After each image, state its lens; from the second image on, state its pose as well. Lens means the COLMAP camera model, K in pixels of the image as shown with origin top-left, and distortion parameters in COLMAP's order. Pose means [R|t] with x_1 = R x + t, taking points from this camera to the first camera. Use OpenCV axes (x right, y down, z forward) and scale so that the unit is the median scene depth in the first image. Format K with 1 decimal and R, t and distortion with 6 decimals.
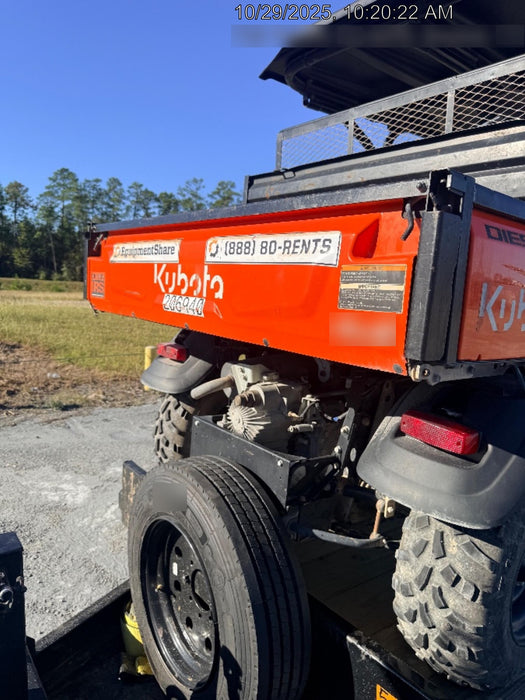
lens RADIAL K [[496.6, 0, 264.2], [0, 496.6, 346.4], [0, 0, 1]] dist [0.061499, -0.085847]
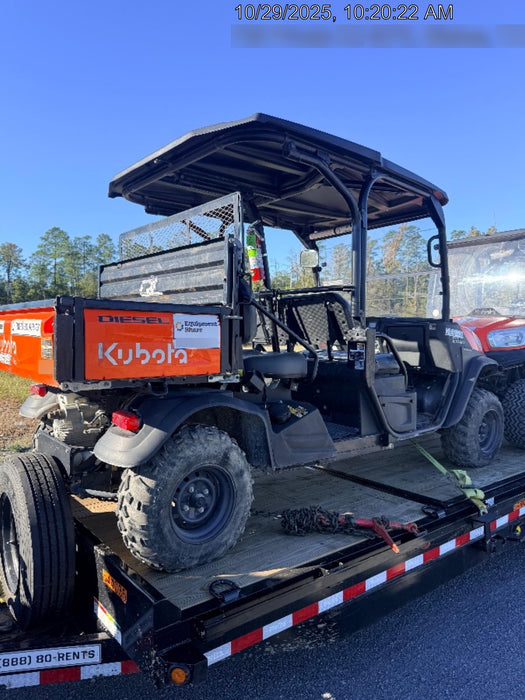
lens RADIAL K [[496.6, 0, 264.2], [0, 496.6, 346.4], [0, 0, 1]] dist [0.061499, -0.085847]
pose [[0.998514, -0.054202, 0.005609, 0.345235], [0.054483, 0.994883, -0.085083, 0.033096], [-0.000968, 0.085262, 0.996358, -0.343508]]
